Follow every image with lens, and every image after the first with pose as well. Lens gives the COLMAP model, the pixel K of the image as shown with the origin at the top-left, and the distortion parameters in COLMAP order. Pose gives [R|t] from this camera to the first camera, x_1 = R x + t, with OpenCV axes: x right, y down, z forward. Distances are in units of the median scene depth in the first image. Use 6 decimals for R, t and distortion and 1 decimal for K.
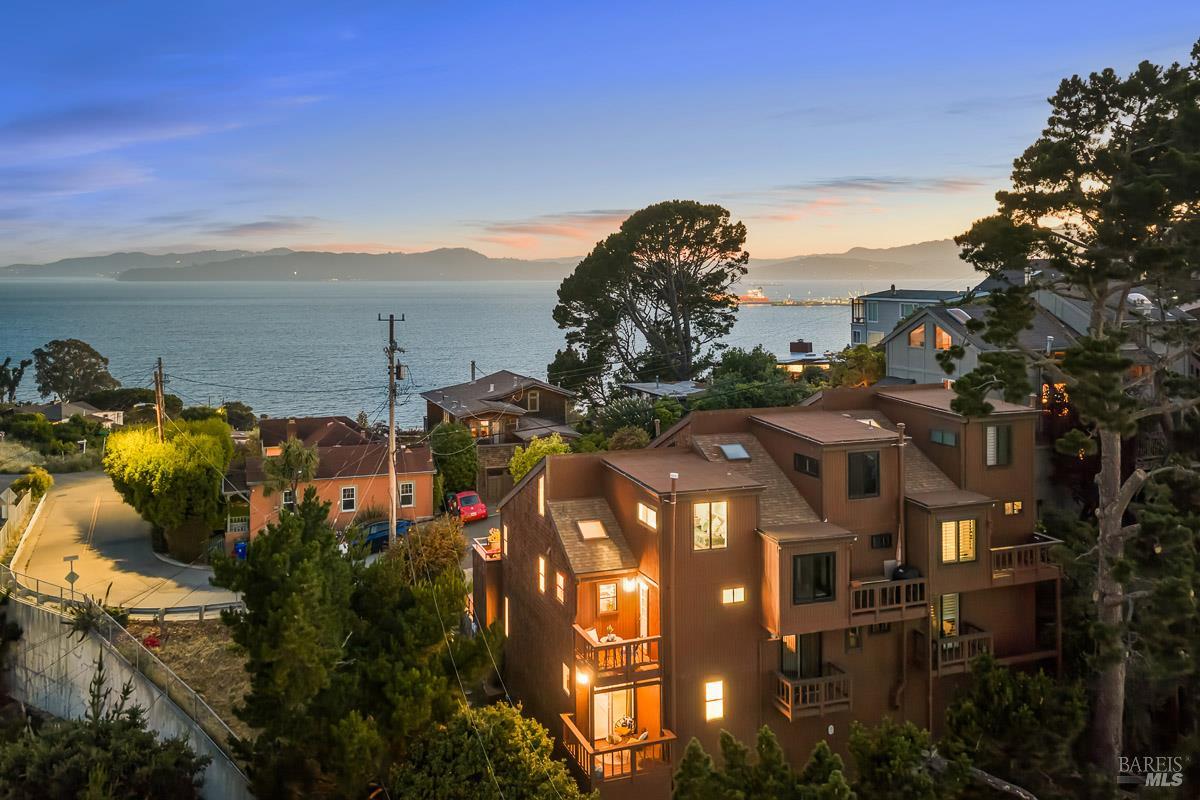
lens RADIAL K [[1044.7, 0, 602.9], [0, 1044.7, 278.9], [0, 0, 1]] dist [-0.003471, -0.002305]
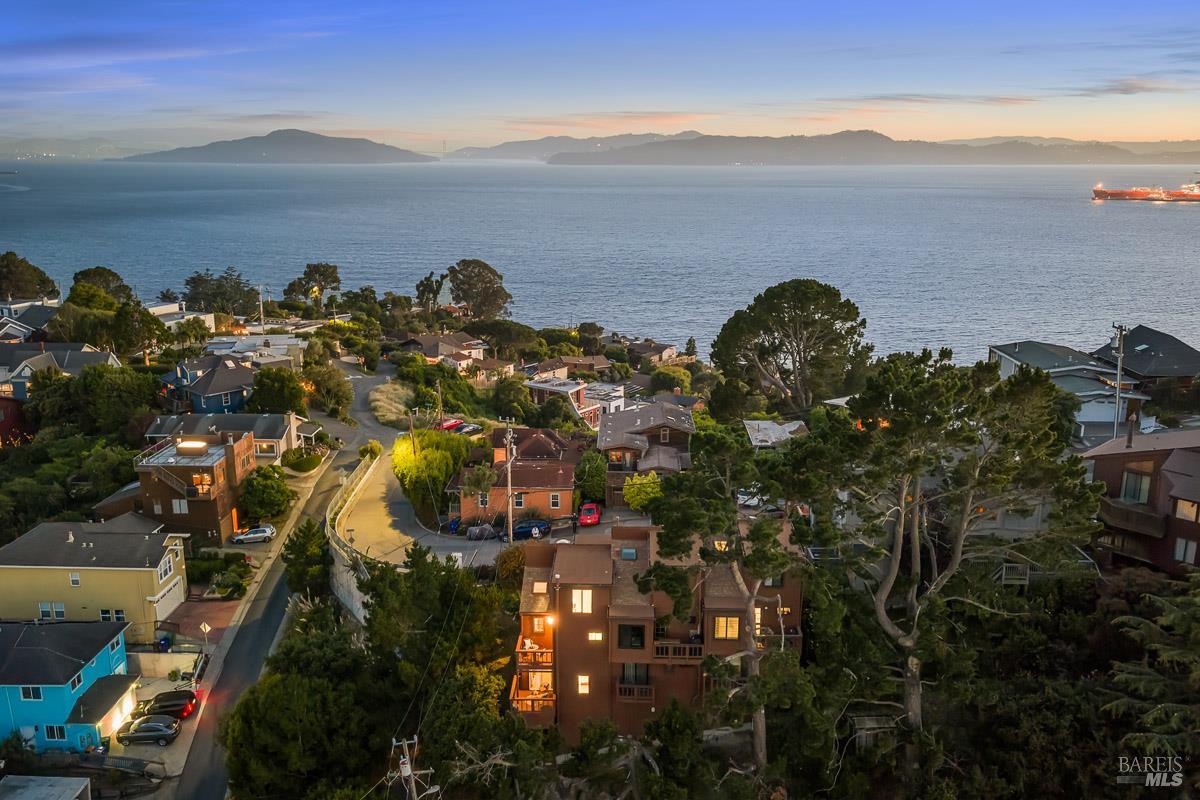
lens RADIAL K [[1000.2, 0, 597.0], [0, 1000.2, 423.5], [0, 0, 1]] dist [0.004765, -0.007235]
pose [[0.924372, 0.102990, -0.367327, 0.718713], [-0.005523, 0.966382, 0.257052, -0.511705], [0.381452, -0.235583, 0.893865, -0.506351]]
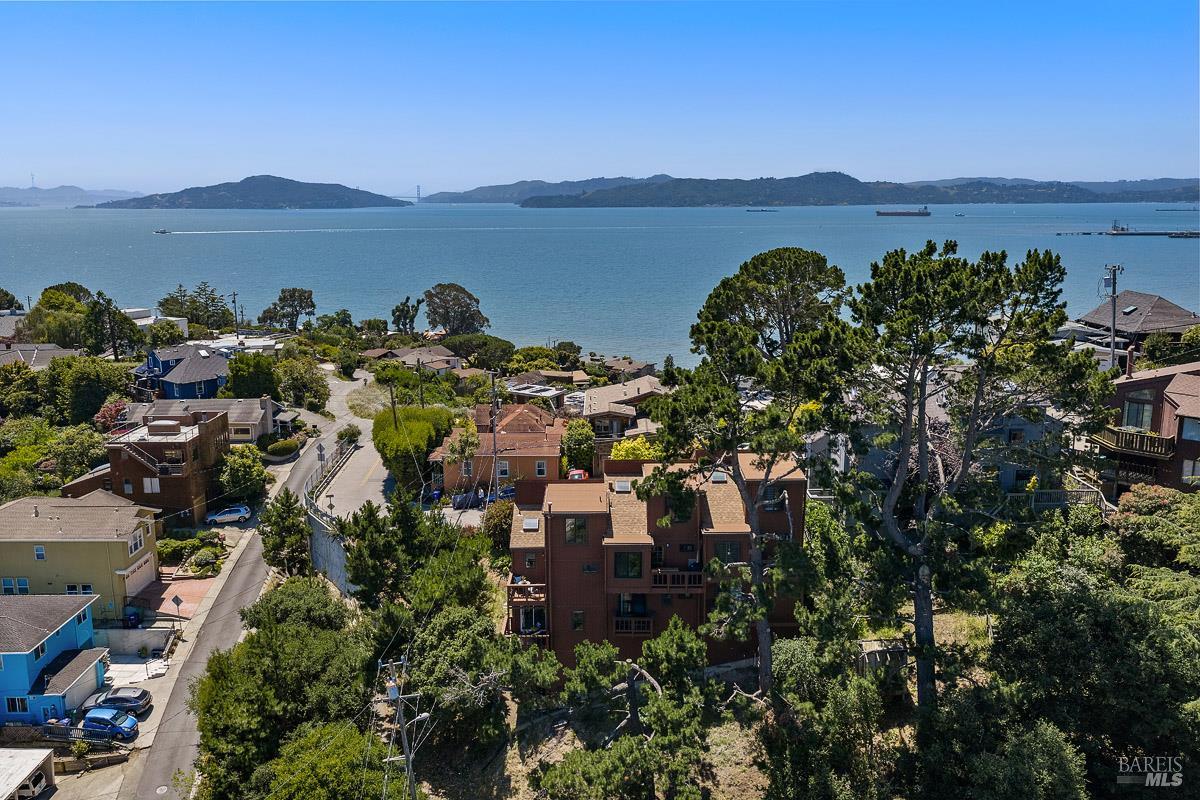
lens RADIAL K [[1000.2, 0, 597.0], [0, 1000.2, 423.5], [0, 0, 1]] dist [0.004765, -0.007235]
pose [[0.934140, 0.075008, -0.348936, 0.688731], [0.002124, 0.976481, 0.215593, -0.301699], [0.356901, -0.202135, 0.912010, -0.503699]]
